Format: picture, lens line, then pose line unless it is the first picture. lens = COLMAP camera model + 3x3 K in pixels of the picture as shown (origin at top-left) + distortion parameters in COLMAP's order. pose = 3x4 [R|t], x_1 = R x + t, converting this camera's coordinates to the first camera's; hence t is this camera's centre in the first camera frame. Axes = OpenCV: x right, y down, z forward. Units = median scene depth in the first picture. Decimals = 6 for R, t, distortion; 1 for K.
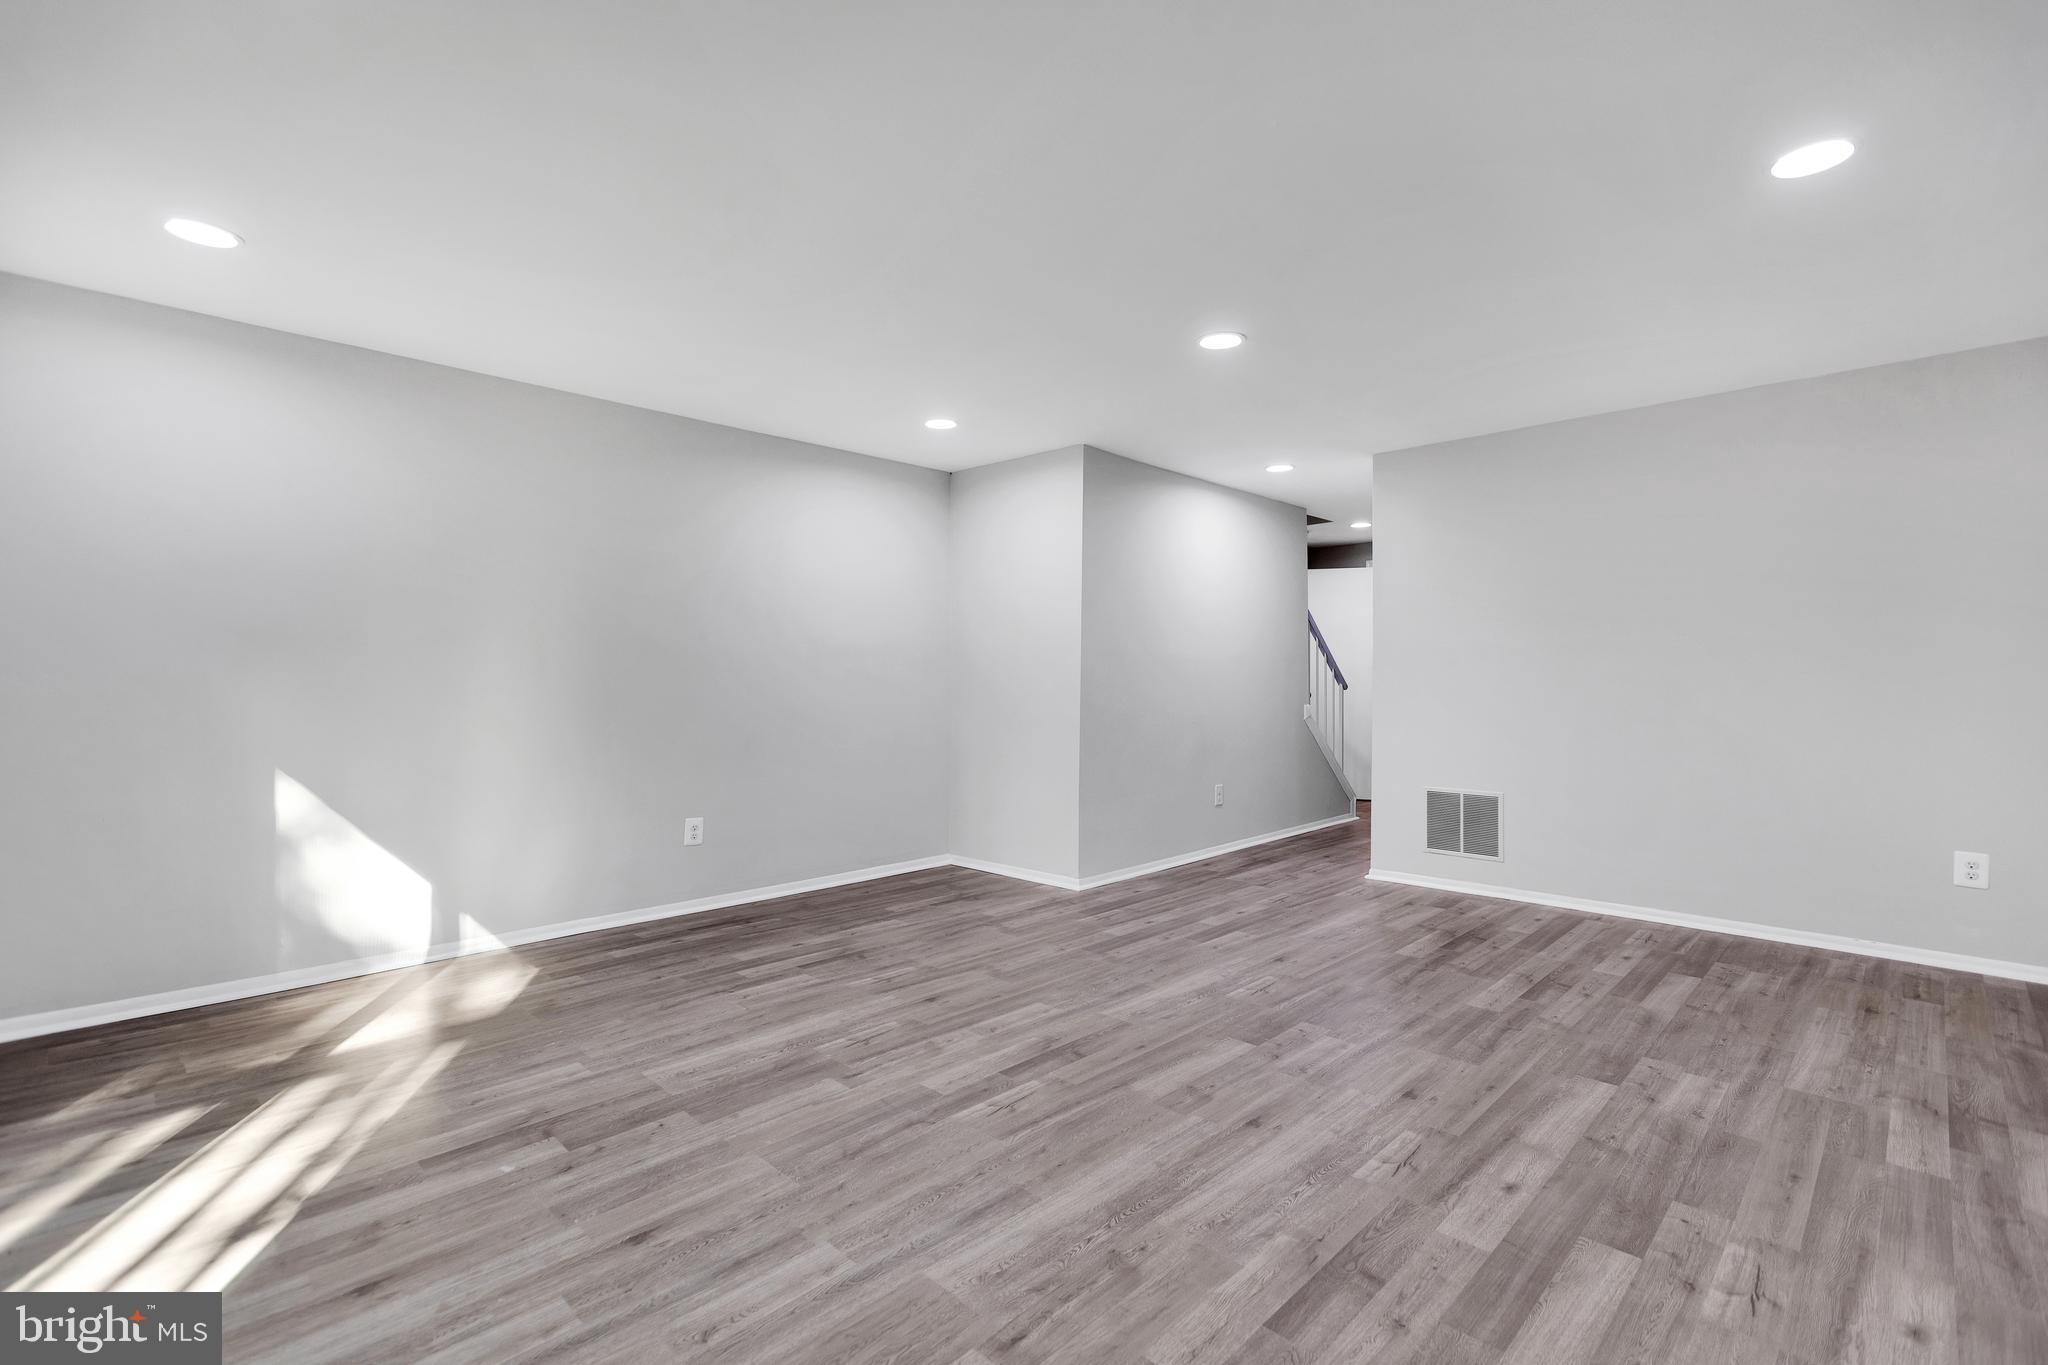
lens RADIAL K [[910.2, 0, 1026.6], [0, 910.2, 681.1], [0, 0, 1]] dist [0.002074, 0.000756]
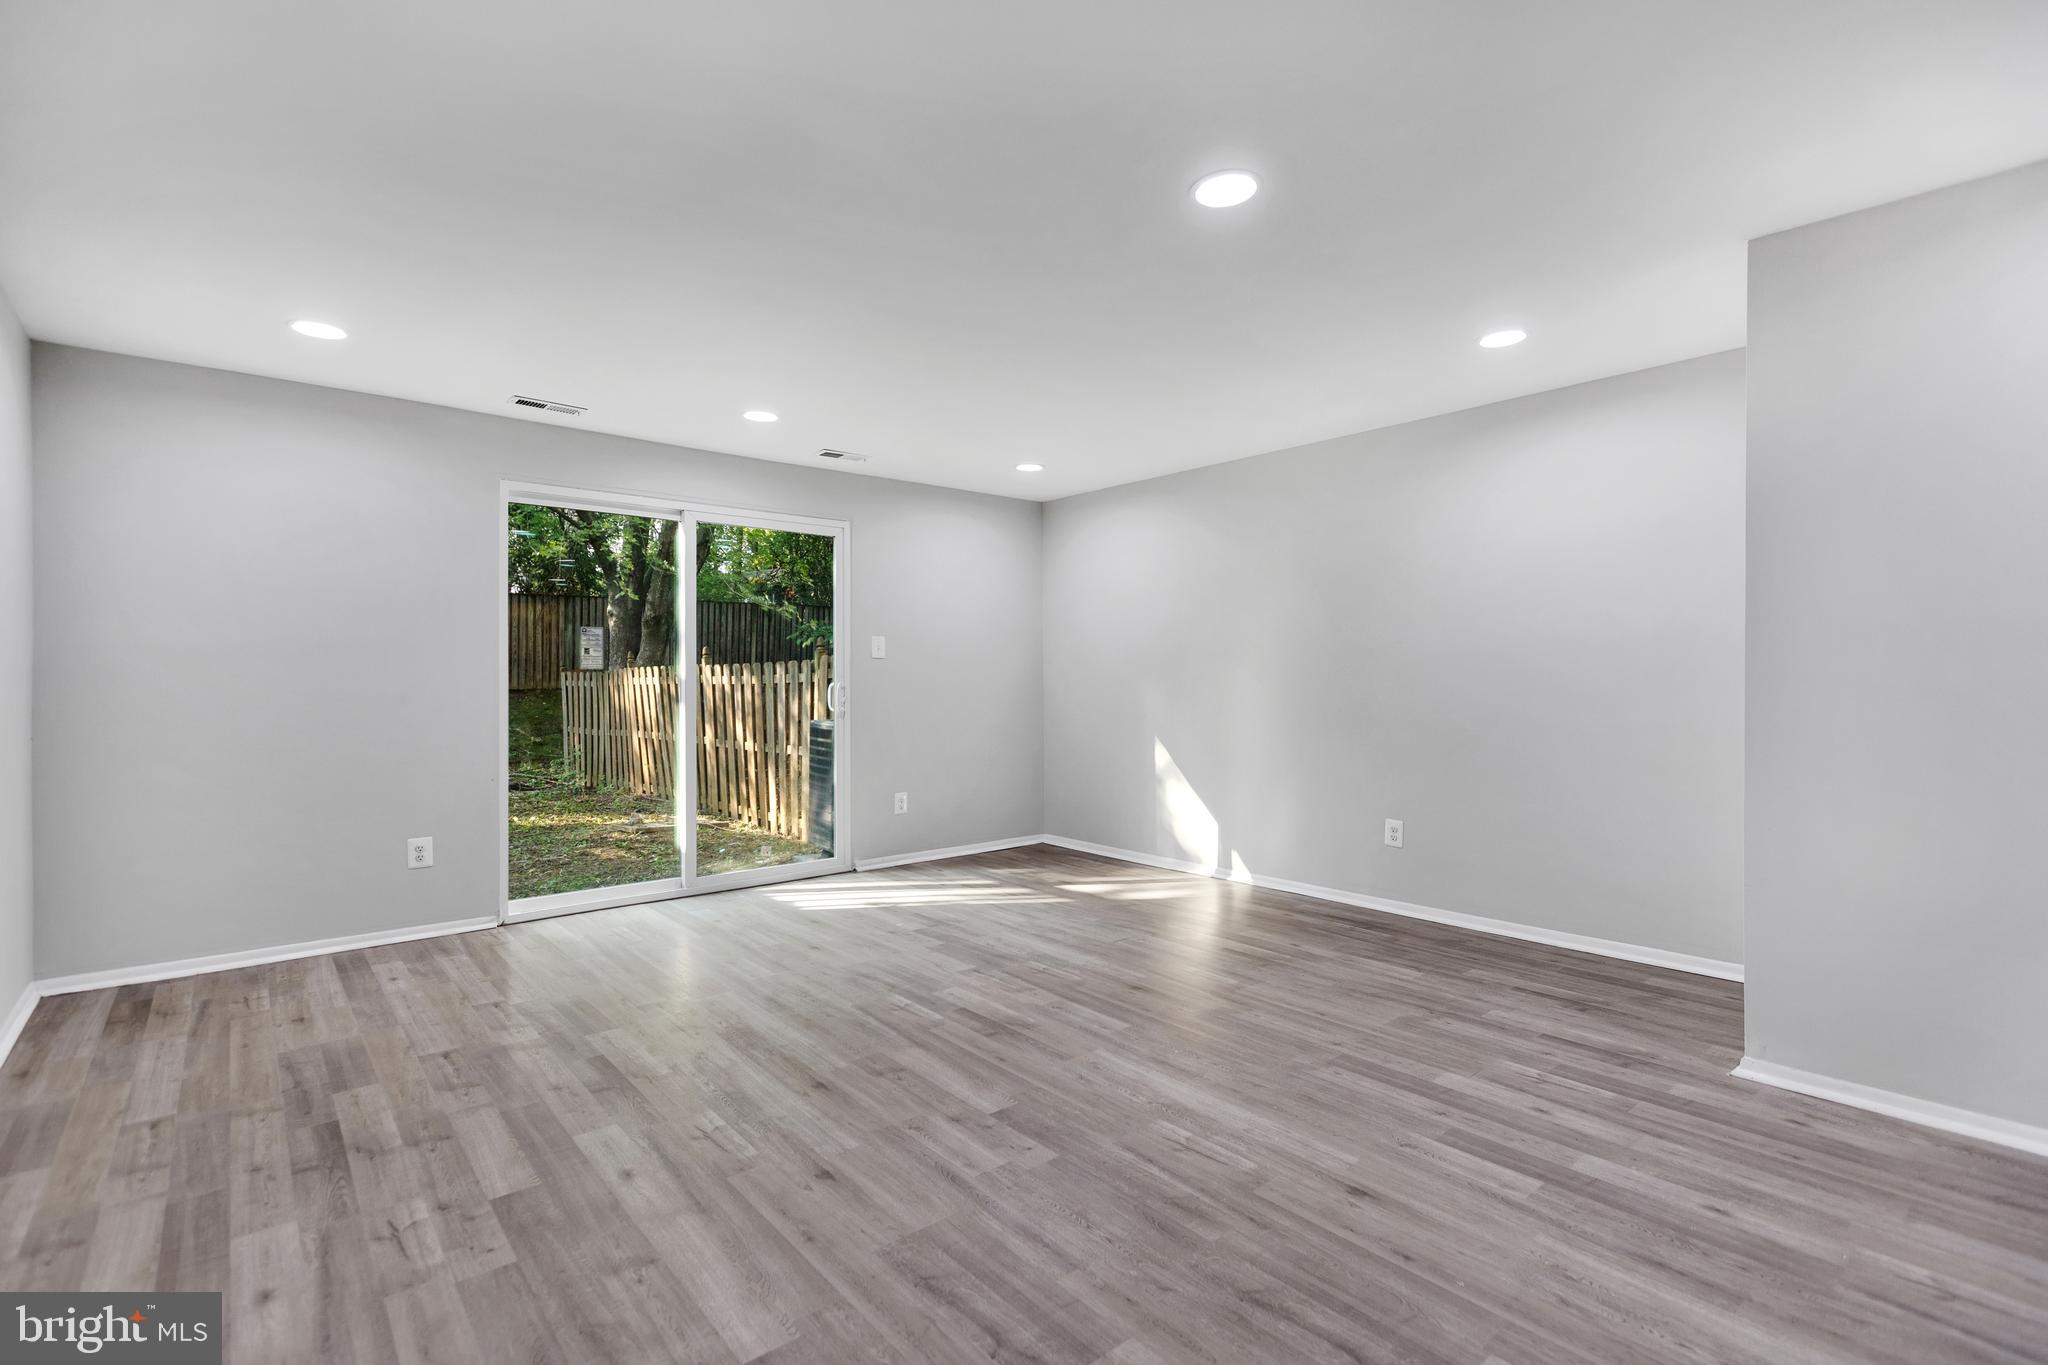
lens RADIAL K [[910.2, 0, 1026.6], [0, 910.2, 681.1], [0, 0, 1]] dist [0.002074, 0.000756]
pose [[-0.069234, 0.000024, -0.997600, 1.243010], [0.000369, 1.000000, -0.000001, -0.006250], [0.997600, -0.000368, -0.069234, 1.234326]]
